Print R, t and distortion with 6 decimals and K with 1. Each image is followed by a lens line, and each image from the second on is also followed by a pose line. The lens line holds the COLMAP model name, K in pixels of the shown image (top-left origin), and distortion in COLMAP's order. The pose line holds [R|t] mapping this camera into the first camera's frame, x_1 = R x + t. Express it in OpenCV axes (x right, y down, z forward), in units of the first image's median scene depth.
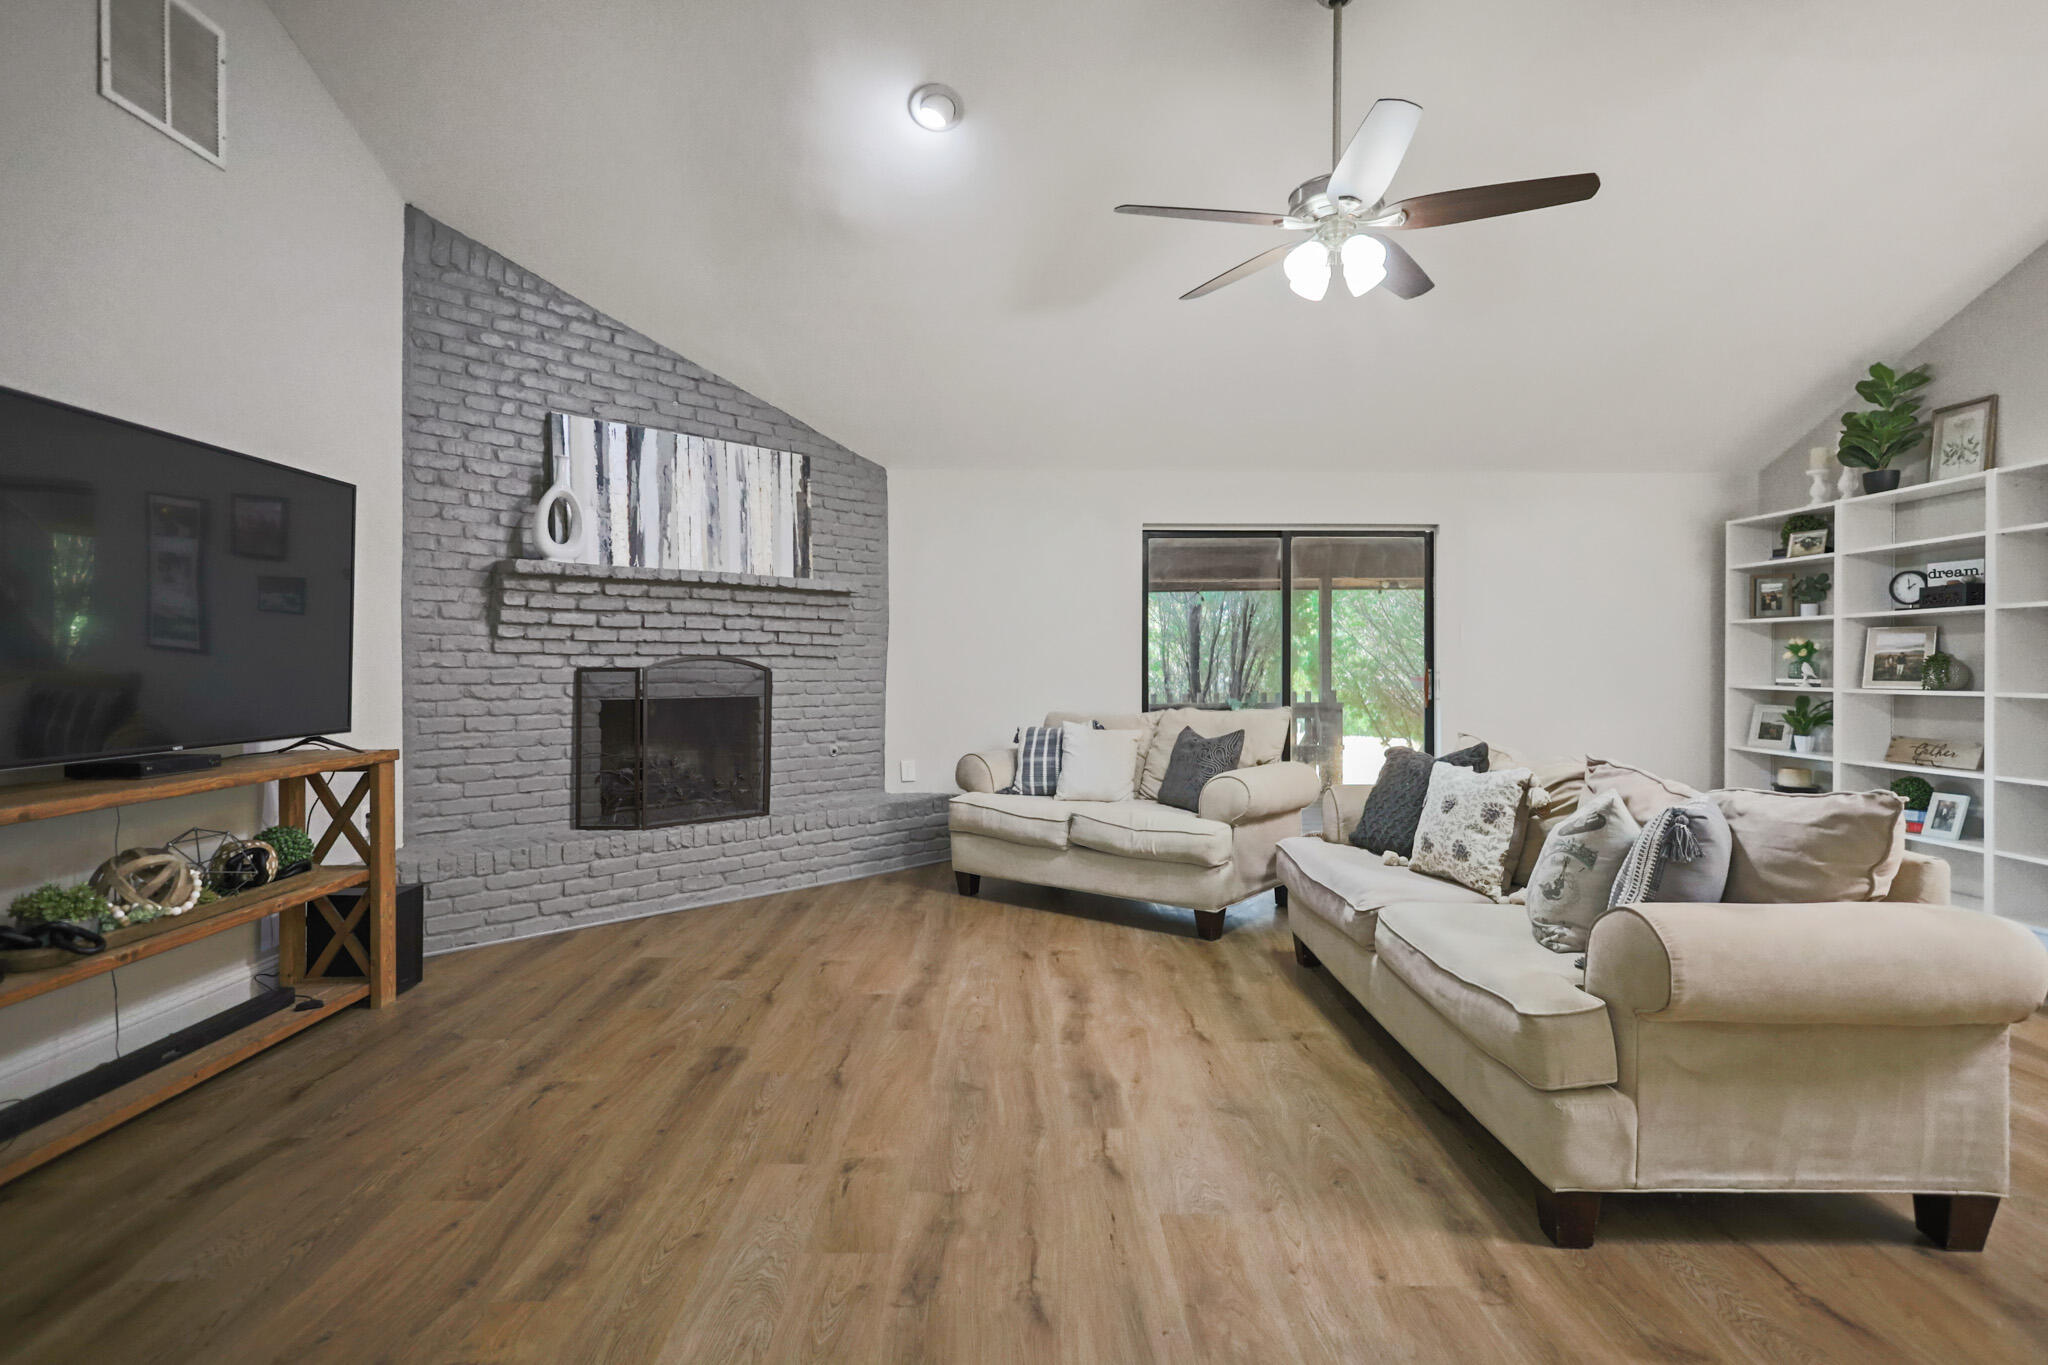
lens RADIAL K [[1011.0, 0, 1021.9], [0, 1011.0, 663.0], [0, 0, 1]] dist [0.002165, 0.000446]
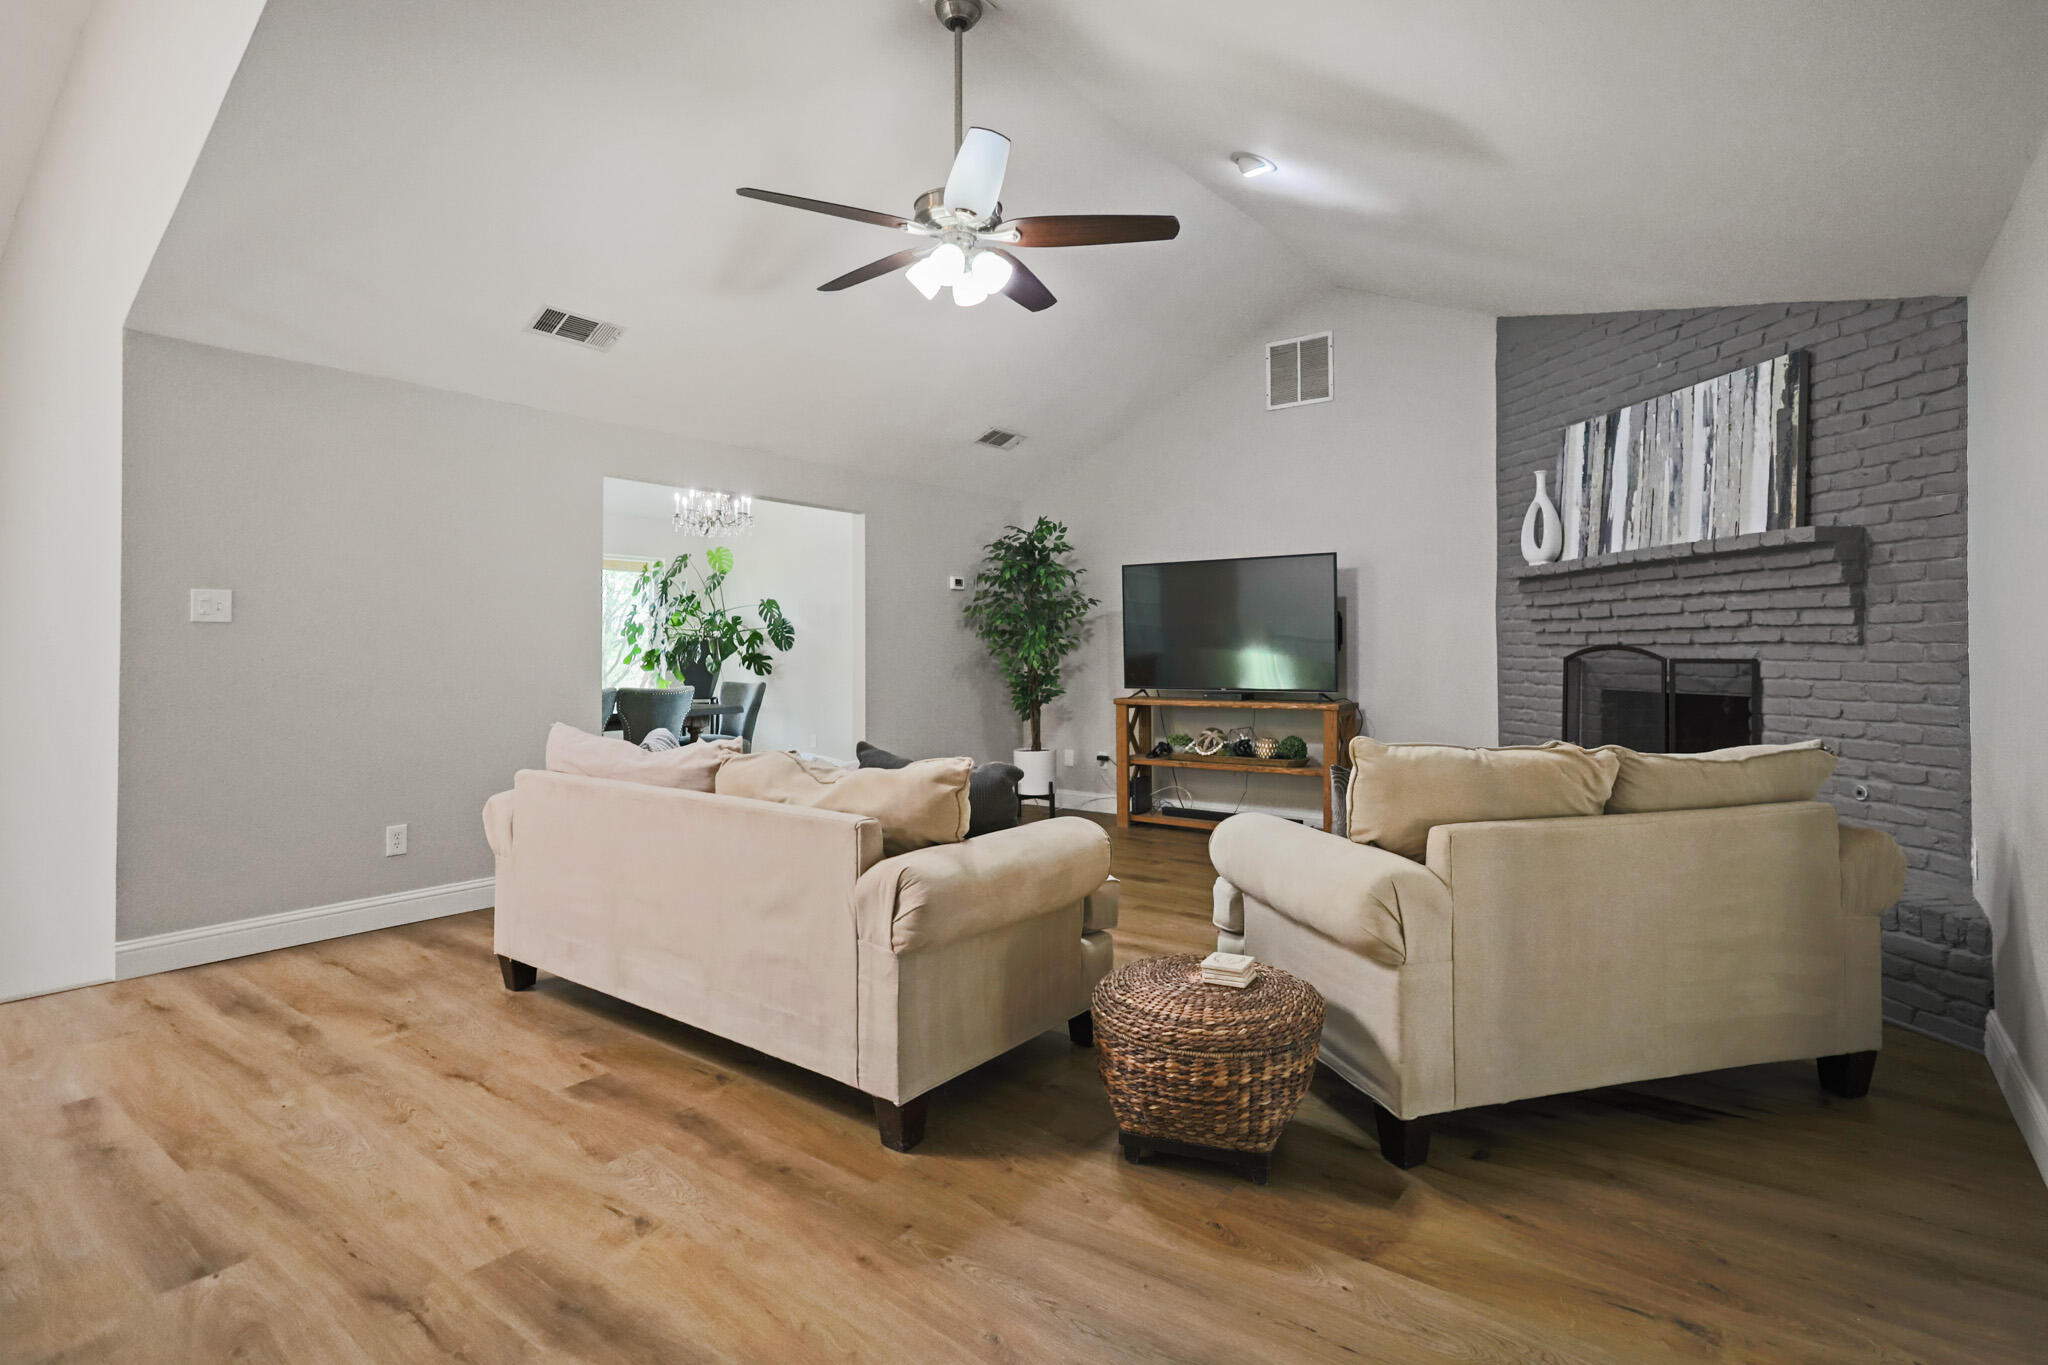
lens RADIAL K [[1011.0, 0, 1021.9], [0, 1011.0, 663.0], [0, 0, 1]] dist [0.002165, 0.000446]
pose [[-0.611529, 0.003993, -0.791212, 0.736272], [-0.002357, 0.999974, 0.006868, 0.004293], [0.791219, 0.006065, -0.611503, 1.129557]]
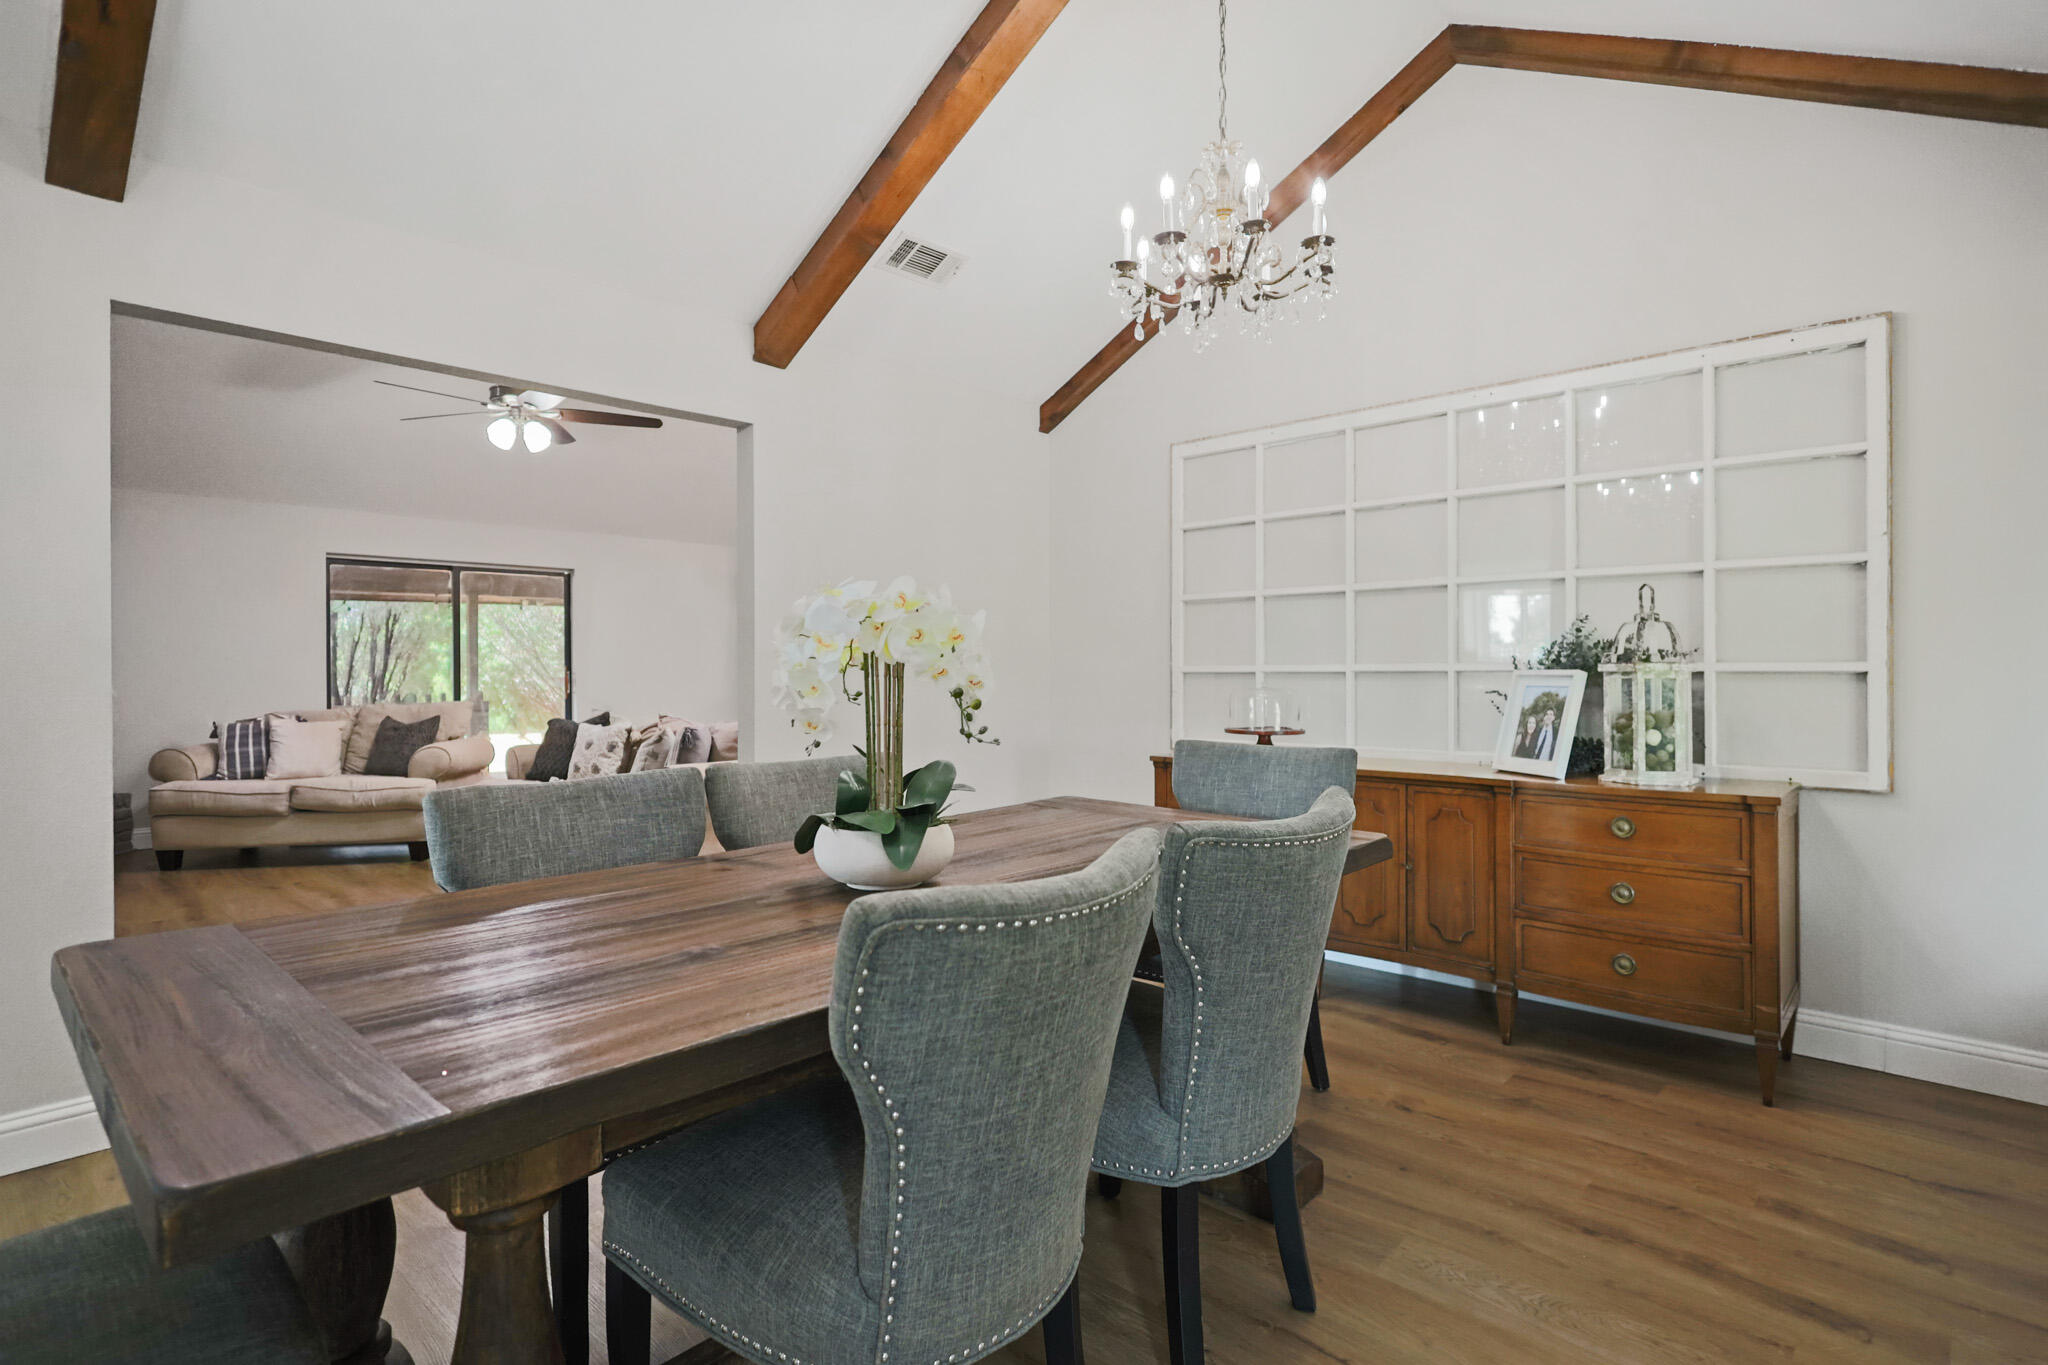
lens RADIAL K [[1011.0, 0, 1021.9], [0, 1011.0, 663.0], [0, 0, 1]] dist [0.002165, 0.000446]
pose [[0.682772, -0.004281, 0.730619, -0.239034], [0.006874, 0.999976, -0.000565, -0.000501], [-0.730599, 0.005408, 0.682786, -0.518393]]
